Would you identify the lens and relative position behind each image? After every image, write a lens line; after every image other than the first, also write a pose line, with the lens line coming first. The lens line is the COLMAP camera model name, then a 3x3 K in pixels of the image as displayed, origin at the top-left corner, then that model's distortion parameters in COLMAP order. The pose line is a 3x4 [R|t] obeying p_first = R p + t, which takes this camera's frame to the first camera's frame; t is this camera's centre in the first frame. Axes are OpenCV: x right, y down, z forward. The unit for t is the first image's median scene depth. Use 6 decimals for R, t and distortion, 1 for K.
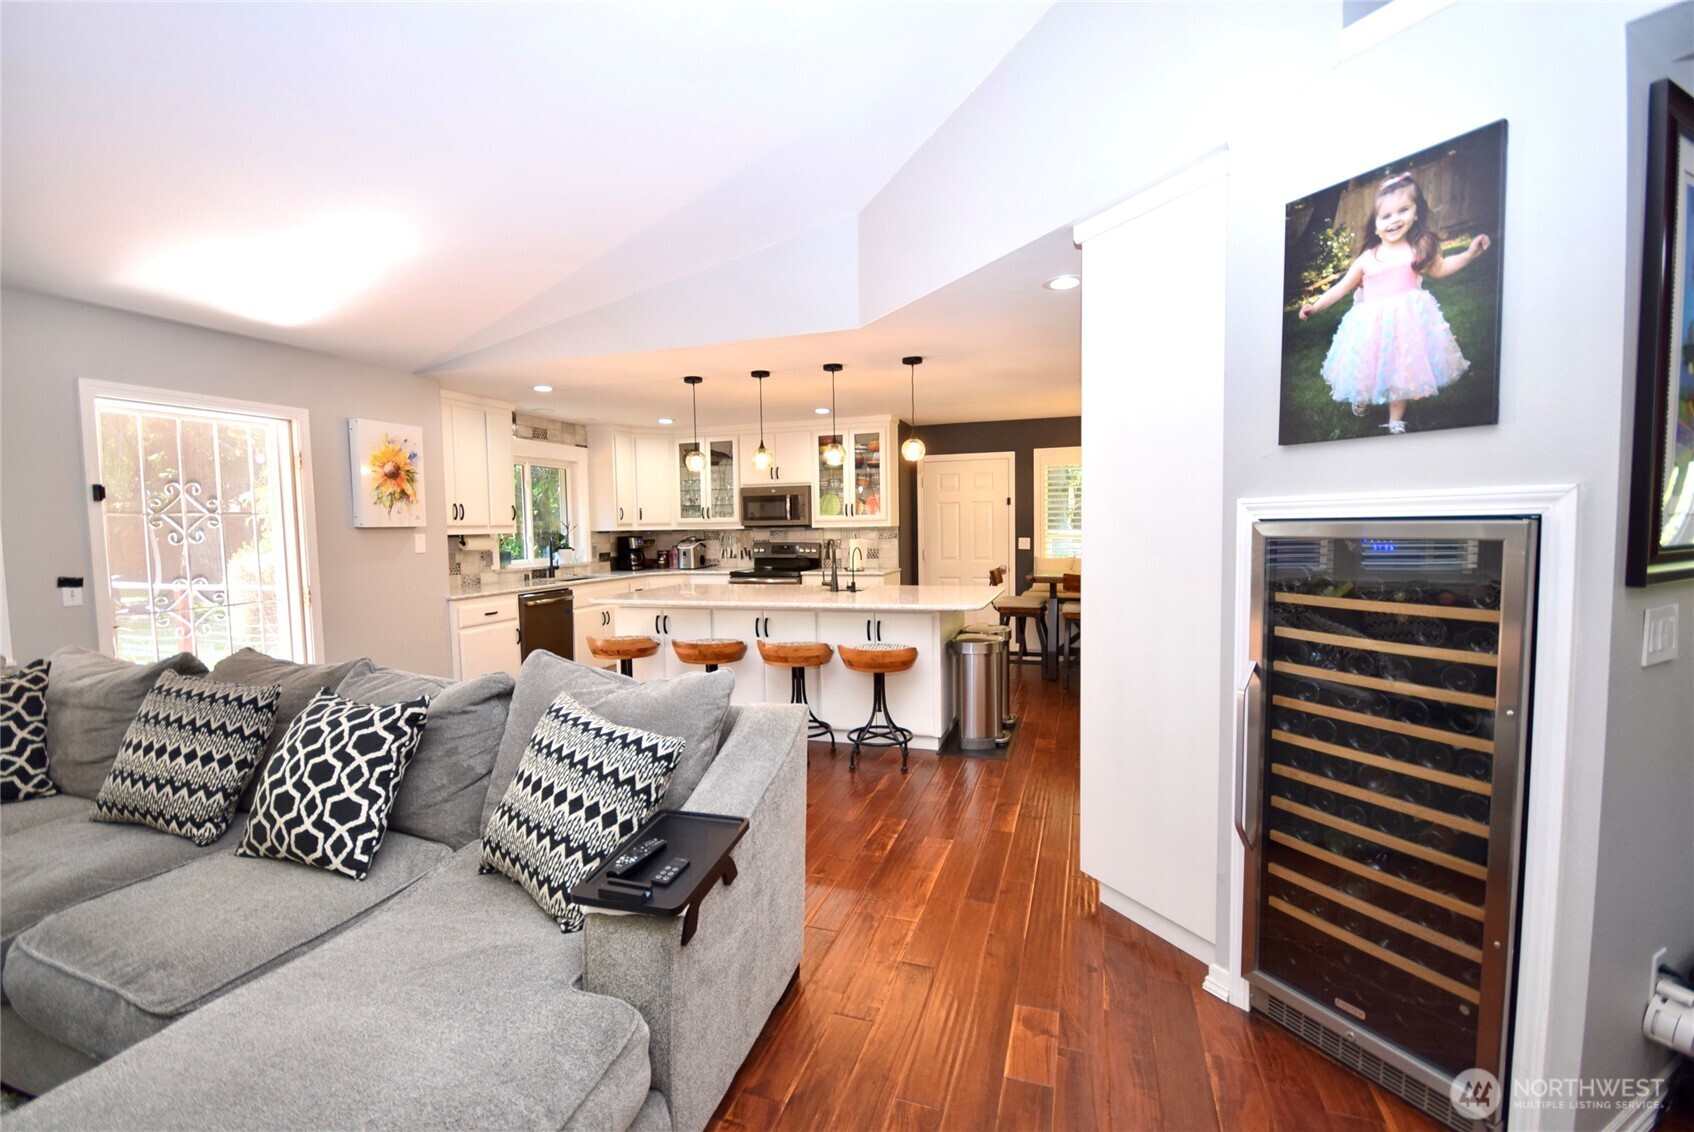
lens RADIAL K [[749.8, 0, 837.3], [0, 749.8, 573.9], [0, 0, 1]] dist [0.003657, -0.005239]
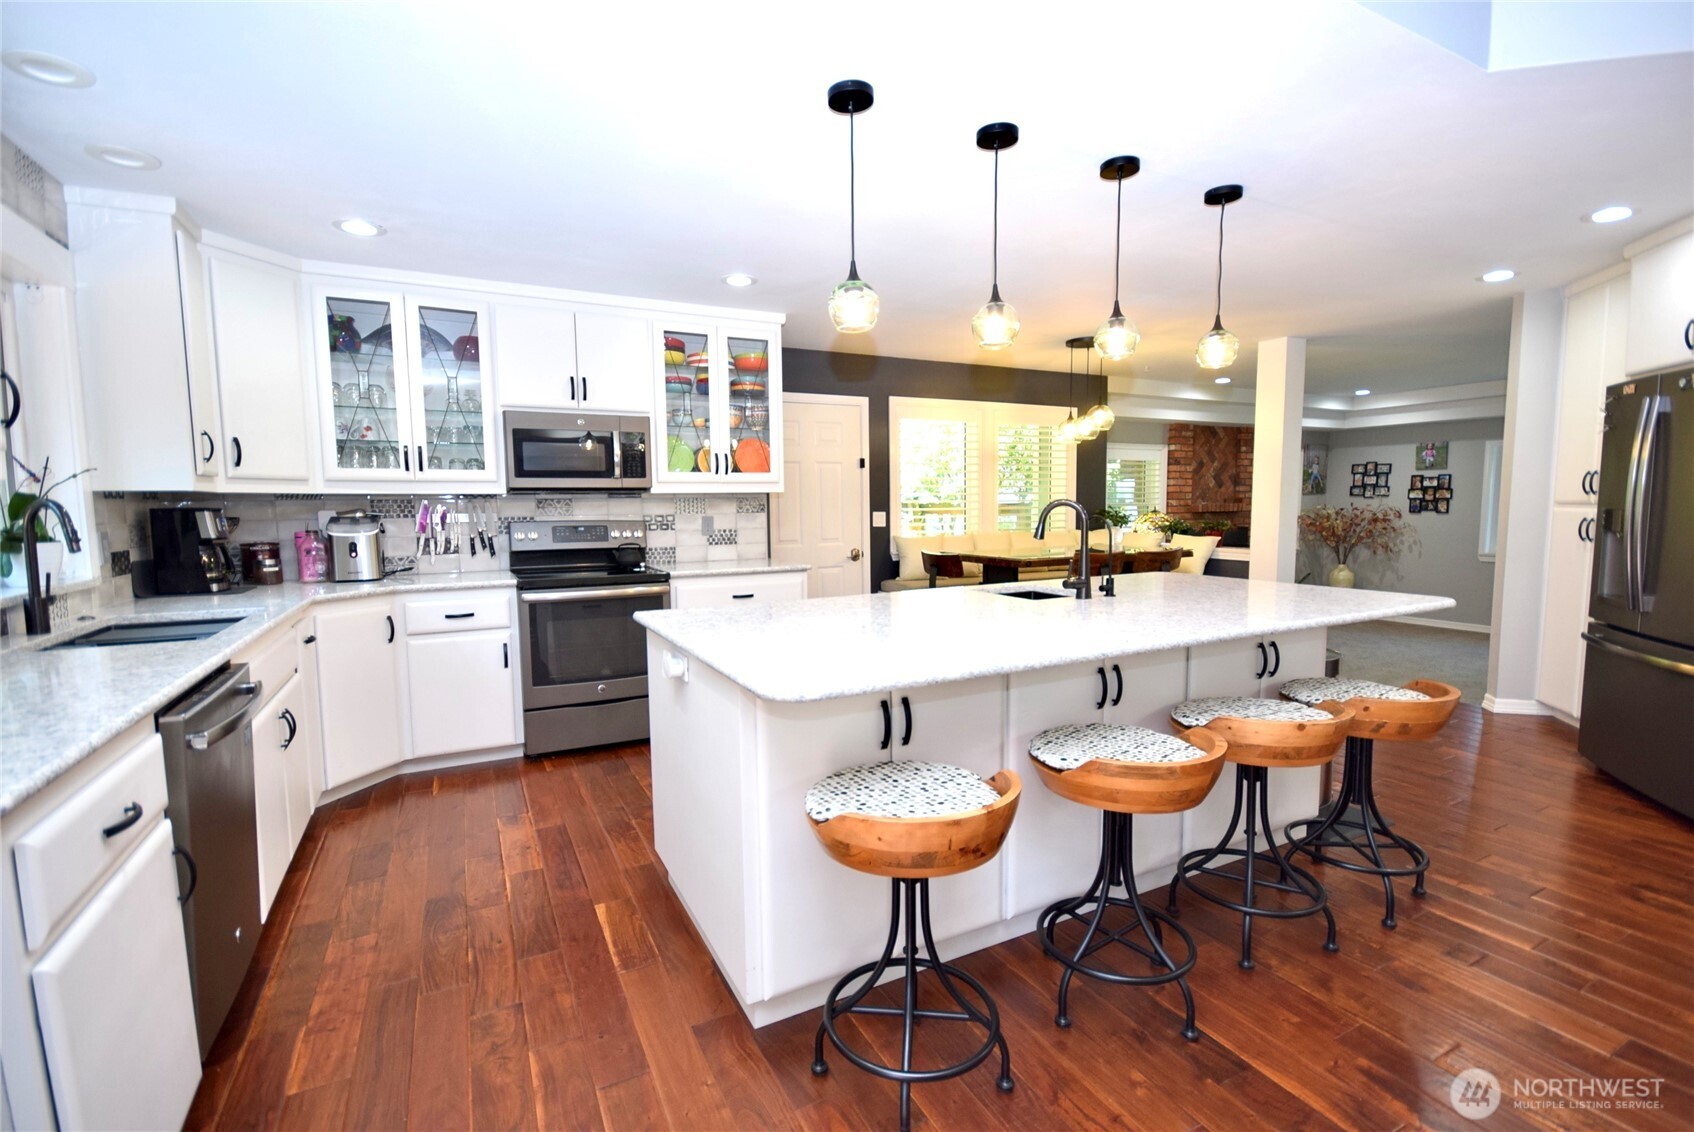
lens RADIAL K [[749.8, 0, 839.0], [0, 749.8, 571.5], [0, 0, 1]] dist [0.003657, -0.005239]
pose [[0.697125, -0.055419, 0.714805, -0.544732], [0.045319, 0.998420, 0.033209, -0.024223], [-0.715516, 0.009243, 0.698535, 0.809495]]
